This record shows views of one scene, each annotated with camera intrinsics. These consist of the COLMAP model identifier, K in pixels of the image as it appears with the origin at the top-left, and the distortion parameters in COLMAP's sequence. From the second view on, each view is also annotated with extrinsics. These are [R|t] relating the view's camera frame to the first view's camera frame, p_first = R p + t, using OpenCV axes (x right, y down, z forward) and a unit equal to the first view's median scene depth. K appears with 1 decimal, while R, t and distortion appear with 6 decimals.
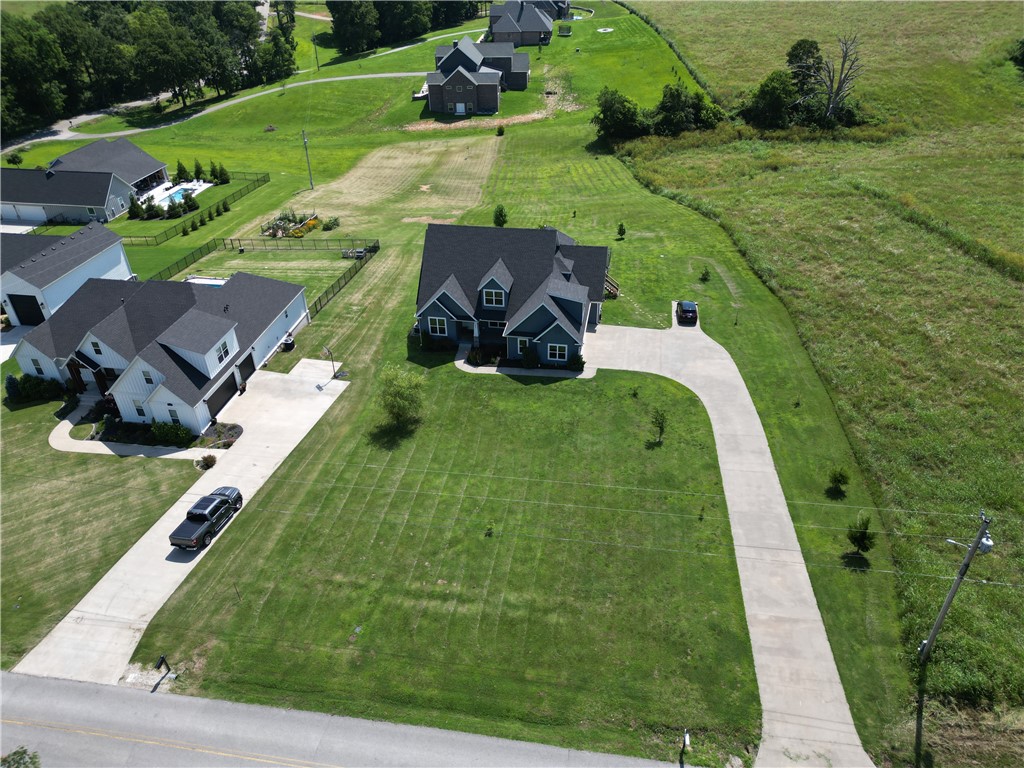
lens RADIAL K [[715.0, 0, 509.5], [0, 715.0, 381.4], [0, 0, 1]] dist [0.068569, -0.065082]
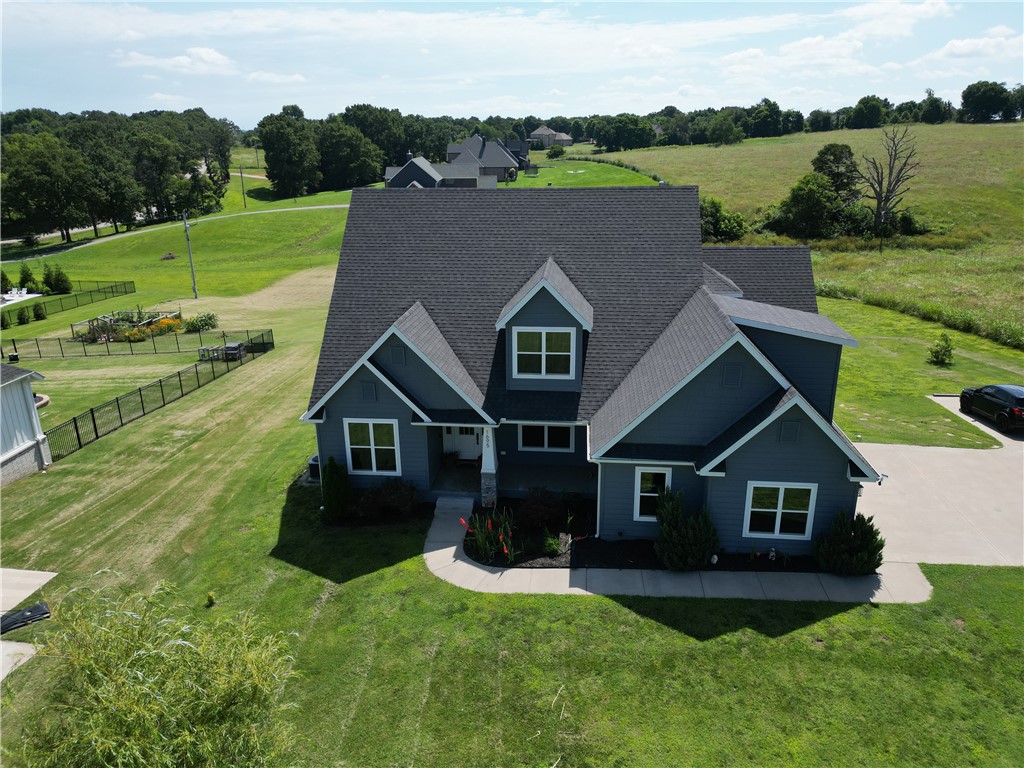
lens RADIAL K [[715.0, 0, 509.5], [0, 715.0, 381.4], [0, 0, 1]] dist [0.068569, -0.065082]
pose [[0.997277, -0.016393, 0.071899, -0.037730], [0.034355, 0.965996, -0.256263, -0.011736], [-0.065253, 0.258035, 0.963929, 0.418170]]
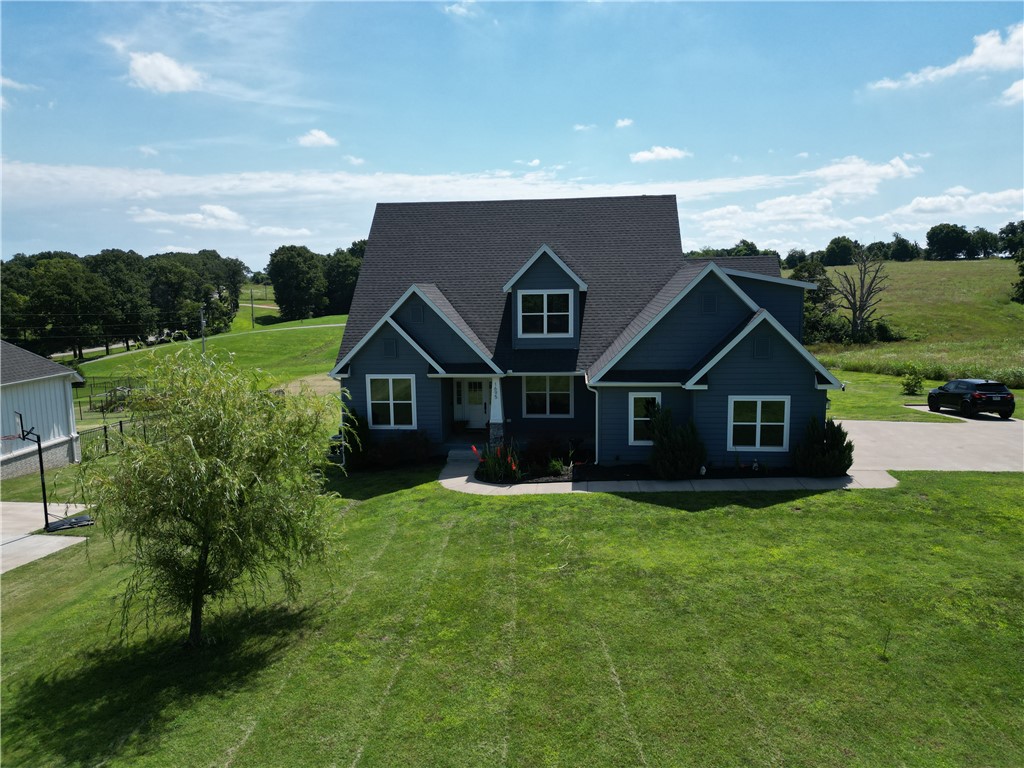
lens RADIAL K [[715.0, 0, 509.5], [0, 715.0, 381.4], [0, 0, 1]] dist [0.068569, -0.065082]
pose [[0.996744, -0.004707, 0.080494, -0.043474], [0.039451, 0.899106, -0.435949, 0.048276], [-0.070320, 0.437705, 0.896364, 0.415050]]
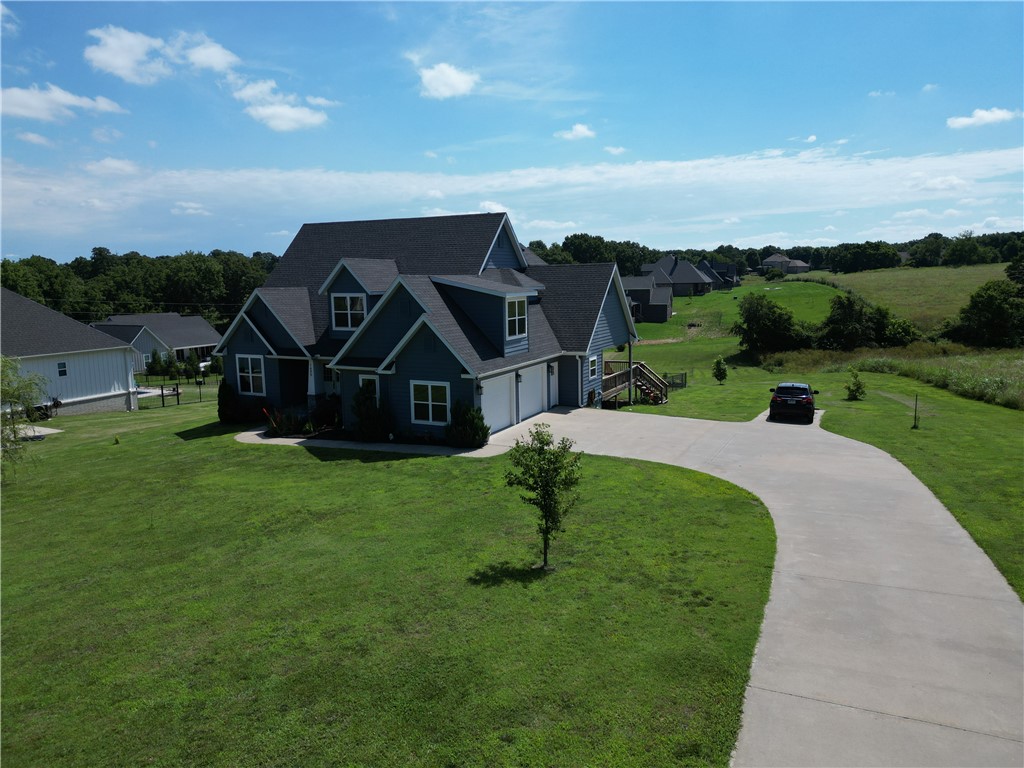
lens RADIAL K [[709.2, 0, 514.1], [0, 709.2, 407.2], [0, 0, 1]] dist [0.103309, -0.124872]
pose [[0.962777, 0.053469, -0.264955, 0.133072], [-0.153038, 0.915821, -0.371285, 0.064292], [0.222799, 0.398012, 0.889914, 0.378514]]
